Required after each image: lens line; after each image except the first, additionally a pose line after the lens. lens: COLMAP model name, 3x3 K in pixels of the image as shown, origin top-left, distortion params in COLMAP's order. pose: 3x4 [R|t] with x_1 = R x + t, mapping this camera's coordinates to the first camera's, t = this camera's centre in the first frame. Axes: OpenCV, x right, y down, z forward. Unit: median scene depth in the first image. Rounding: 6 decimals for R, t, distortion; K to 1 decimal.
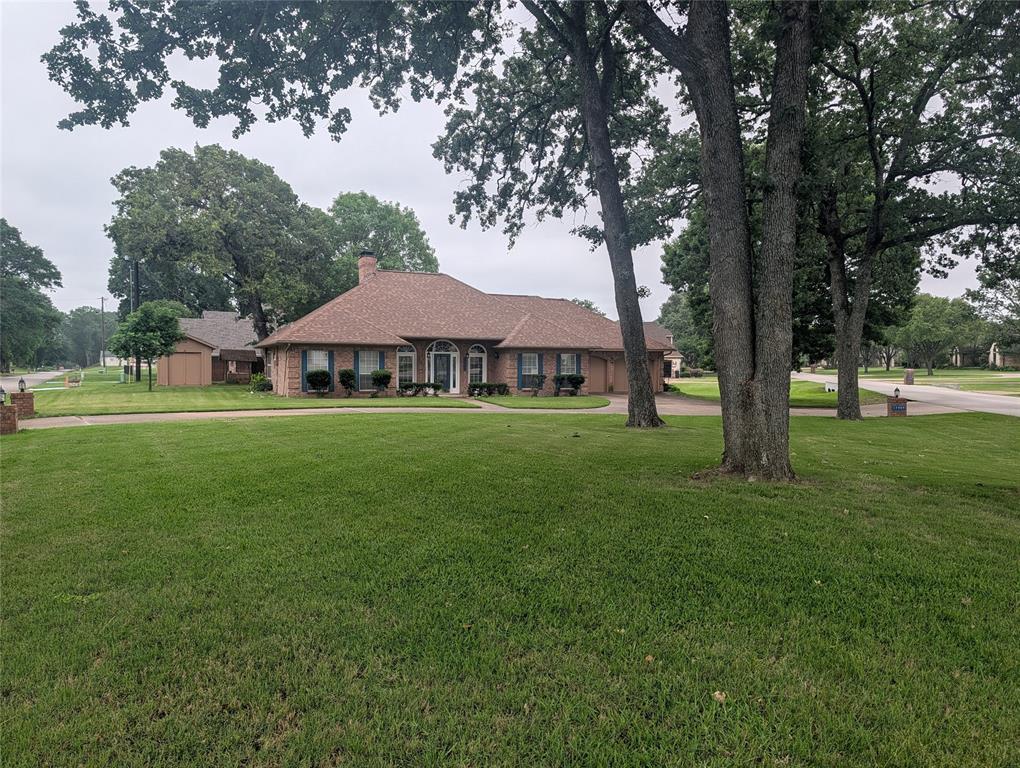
lens RADIAL K [[748.7, 0, 485.8], [0, 748.7, 363.4], [0, 0, 1]] dist [0.203174, -0.113353]
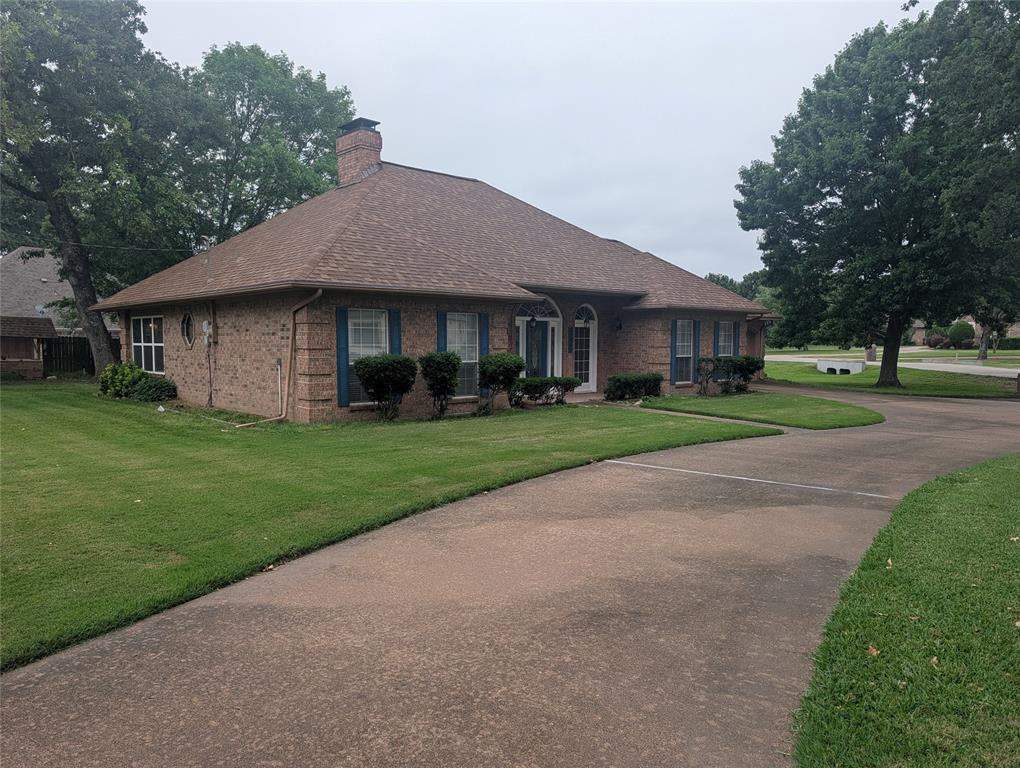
lens RADIAL K [[725.2, 0, 511.9], [0, 725.2, 388.7], [0, 0, 1]] dist [0.071398, -0.100413]
pose [[0.934340, -0.027333, 0.355332, -0.259697], [0.004024, 0.997800, 0.066172, 0.001087], [-0.356359, -0.060397, 0.932395, 0.527152]]
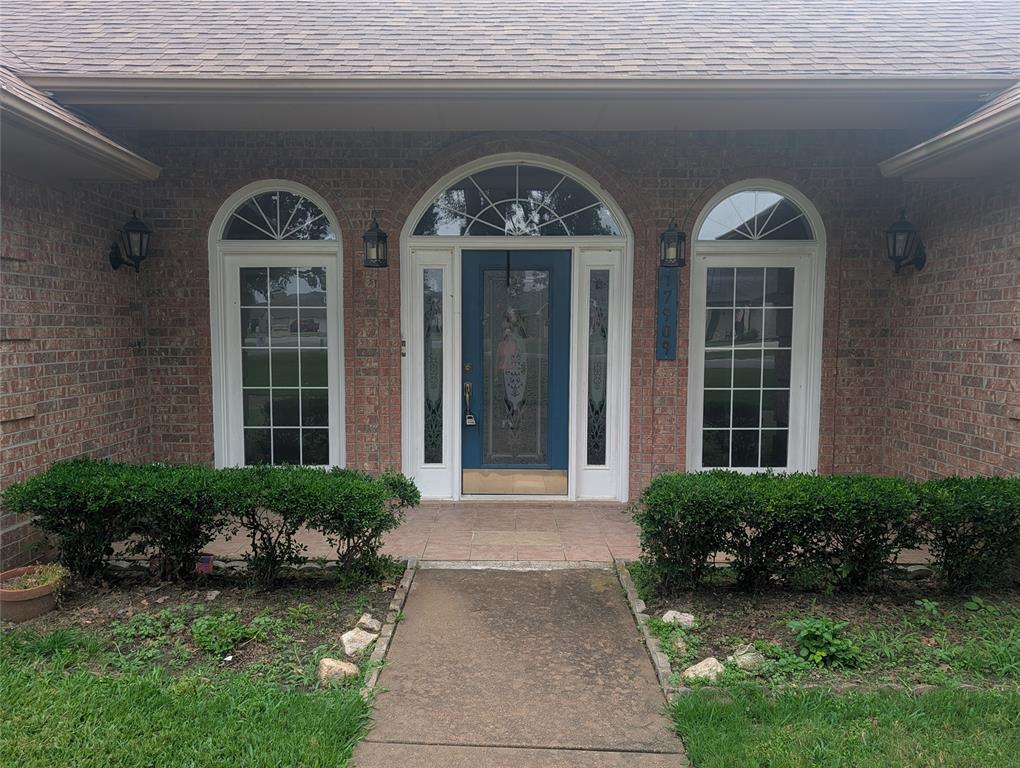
lens RADIAL K [[725.2, 0, 511.9], [0, 725.2, 388.7], [0, 0, 1]] dist [0.071398, -0.100413]
pose [[0.932455, 0.021490, -0.360647, -0.003666], [0.005790, 0.997212, 0.074392, 0.004781], [0.361240, -0.071456, 0.929731, 0.862389]]
